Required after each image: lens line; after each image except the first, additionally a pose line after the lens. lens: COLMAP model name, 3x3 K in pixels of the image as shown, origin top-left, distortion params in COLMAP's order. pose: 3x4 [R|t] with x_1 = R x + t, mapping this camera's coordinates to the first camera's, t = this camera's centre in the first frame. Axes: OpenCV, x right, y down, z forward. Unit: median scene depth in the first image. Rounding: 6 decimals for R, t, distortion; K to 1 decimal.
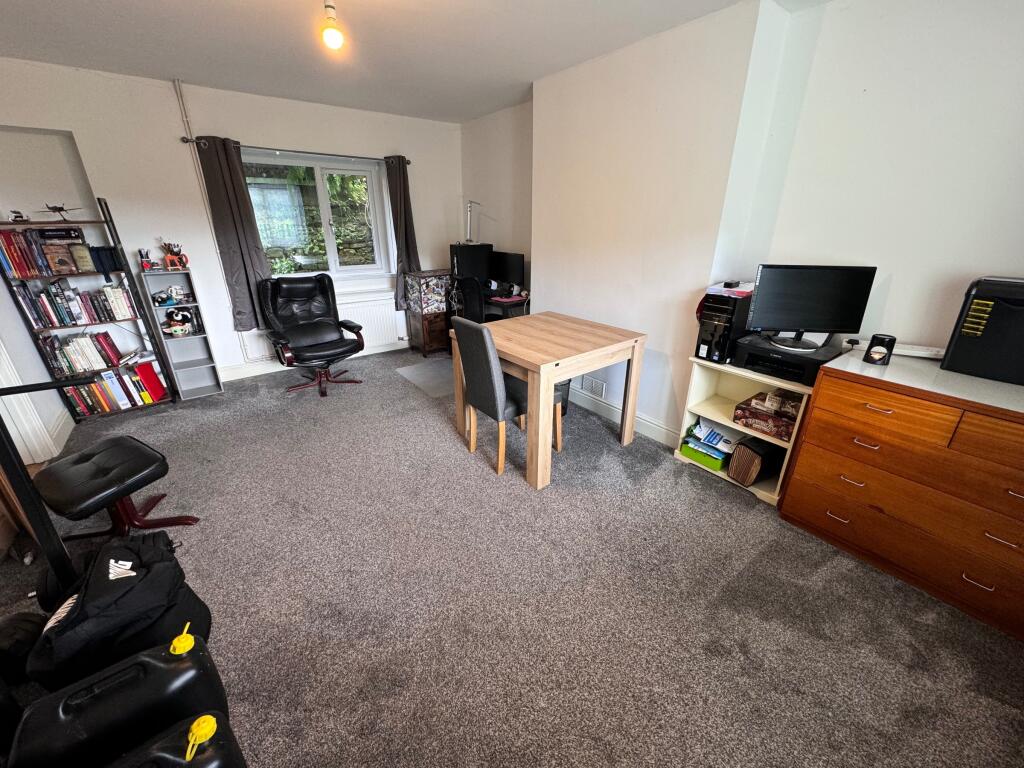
lens RADIAL K [[404.3, 0, 514.1], [0, 404.3, 380.0], [0, 0, 1]] dist [0.000673, 0.000105]
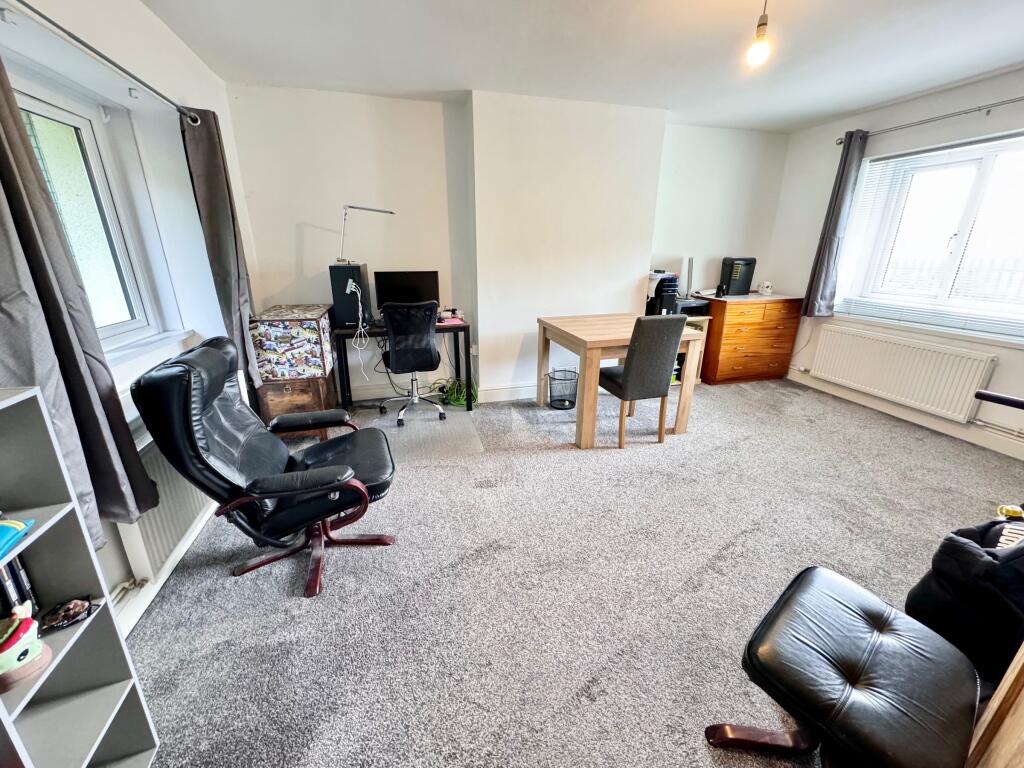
lens RADIAL K [[404.3, 0, 511.4], [0, 404.3, 380.8], [0, 0, 1]] dist [0.000673, 0.000105]
pose [[0.368019, -0.294959, 0.881794, -1.722391], [0.339180, 0.925590, 0.168051, -0.409835], [-0.865748, 0.237241, 0.440678, 1.184078]]
